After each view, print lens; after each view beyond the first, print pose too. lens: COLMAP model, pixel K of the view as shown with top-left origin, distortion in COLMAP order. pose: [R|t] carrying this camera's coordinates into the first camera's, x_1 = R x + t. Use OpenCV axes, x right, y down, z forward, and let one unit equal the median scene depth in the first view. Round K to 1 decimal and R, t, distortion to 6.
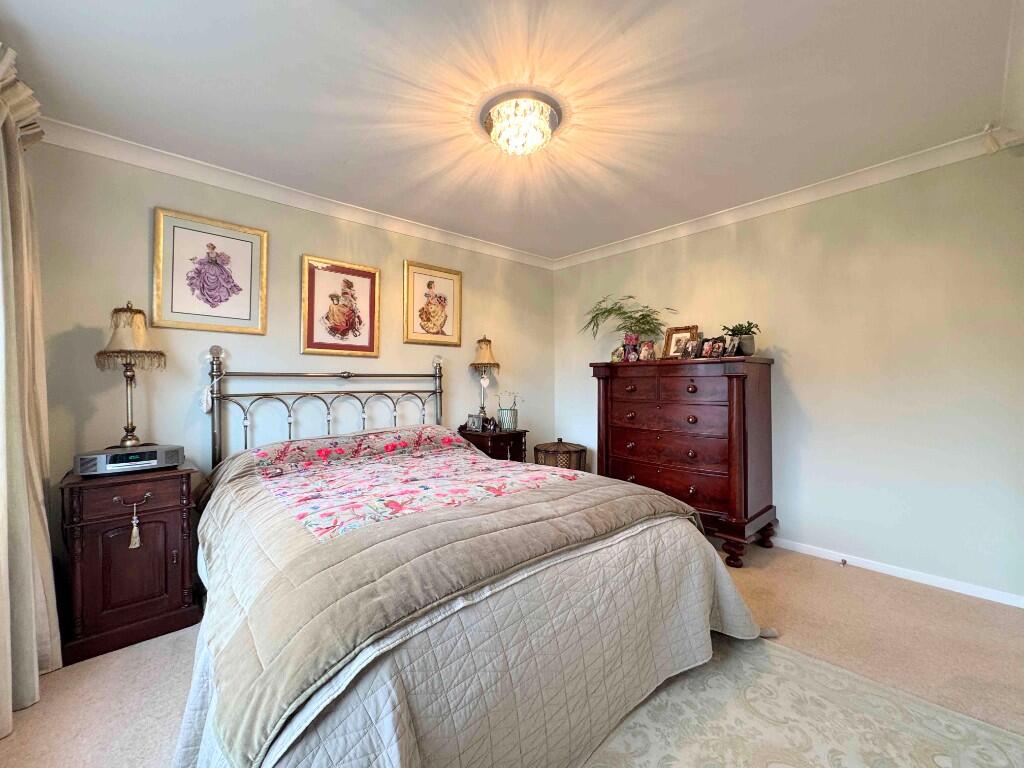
lens RADIAL K [[409.6, 0, 511.8], [0, 409.6, 382.7], [0, 0, 1]] dist [0.002320, 0.000152]
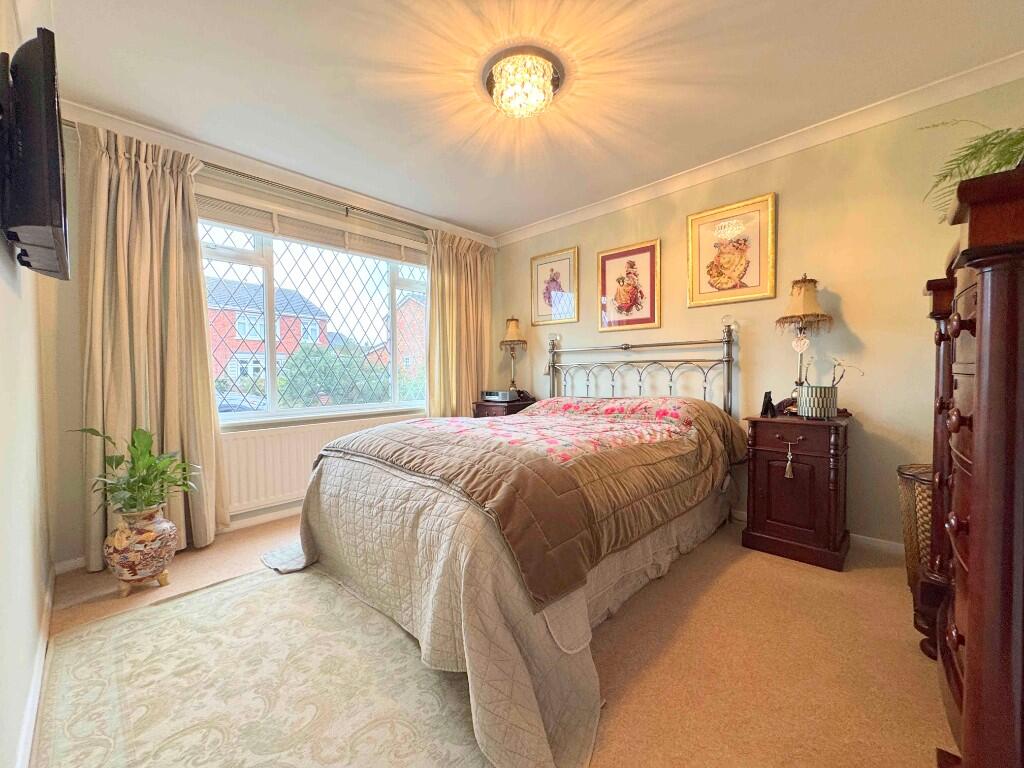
lens RADIAL K [[409.6, 0, 511.2], [0, 409.6, 382.9], [0, 0, 1]] dist [0.002320, 0.000152]
pose [[0.074943, 0.028634, -0.996777, 0.682123], [0.008601, 0.999532, 0.029360, 0.043815], [0.997151, -0.010773, 0.074661, 0.585424]]
